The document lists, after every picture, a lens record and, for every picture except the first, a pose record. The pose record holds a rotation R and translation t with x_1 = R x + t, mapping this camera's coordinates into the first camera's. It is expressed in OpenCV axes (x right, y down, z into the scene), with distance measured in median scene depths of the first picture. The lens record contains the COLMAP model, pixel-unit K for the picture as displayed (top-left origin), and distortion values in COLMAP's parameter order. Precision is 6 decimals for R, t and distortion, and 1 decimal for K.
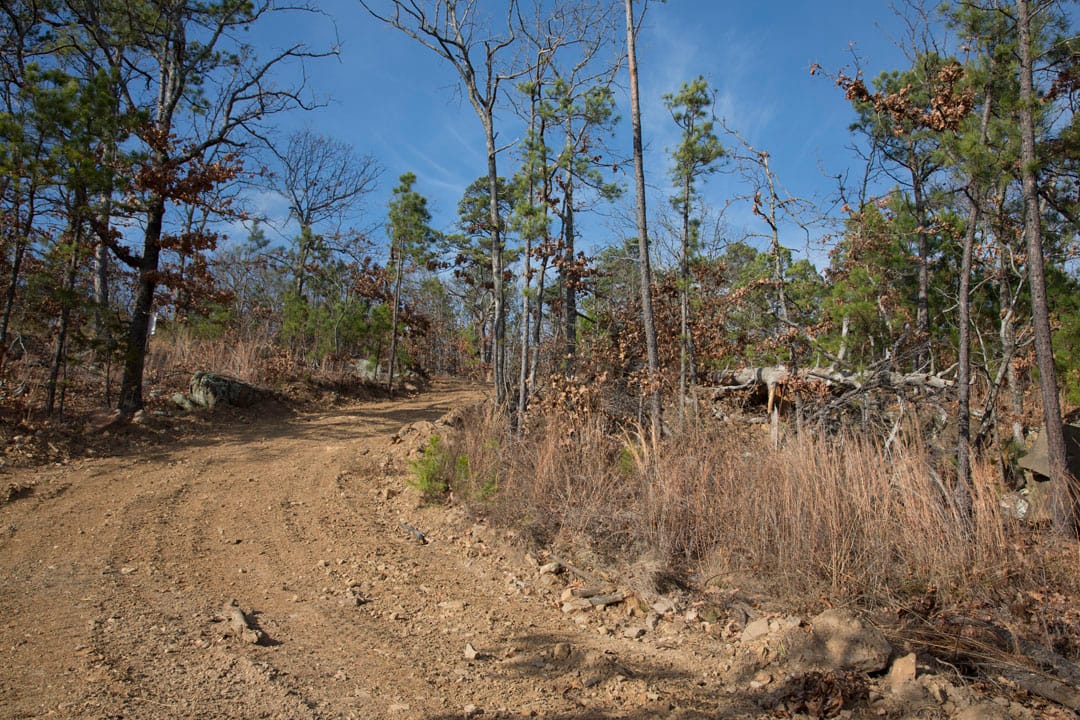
lens RADIAL K [[854.2, 0, 535.2], [0, 854.2, 341.2], [0, 0, 1]] dist [-0.053366, 0.078510]
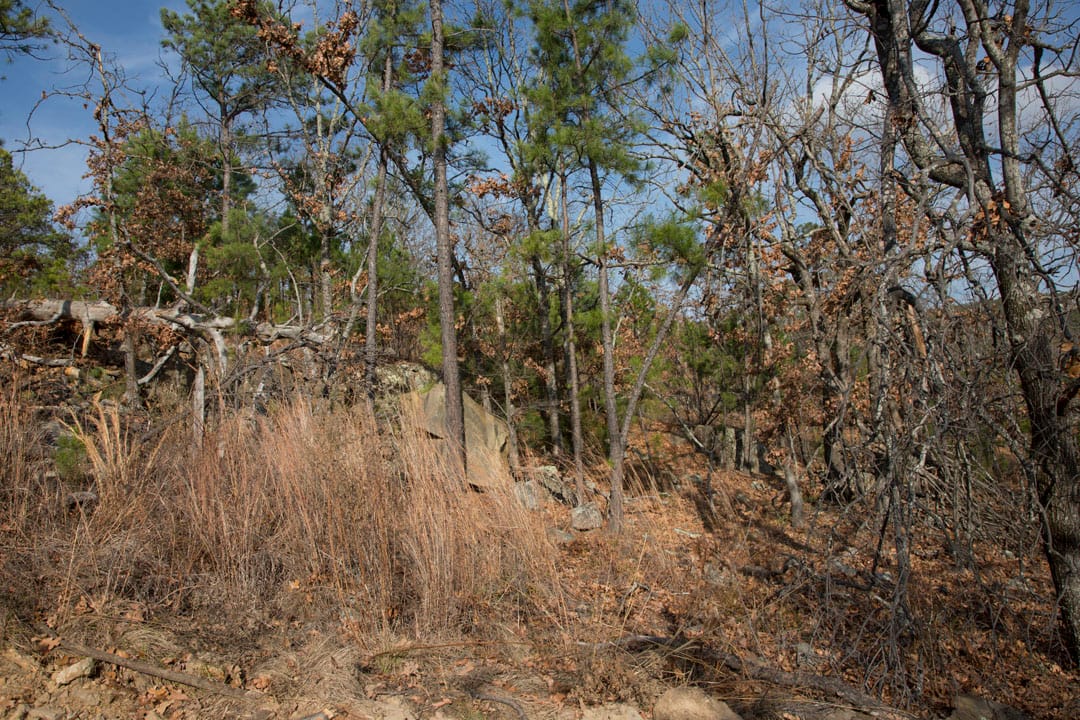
lens RADIAL K [[854.2, 0, 535.2], [0, 854.2, 341.2], [0, 0, 1]] dist [-0.053366, 0.078510]
pose [[0.662128, 0.036130, 0.748519, -0.070474], [-0.096316, 0.994656, 0.037190, -0.005770], [-0.743175, -0.096719, 0.662070, 0.119884]]
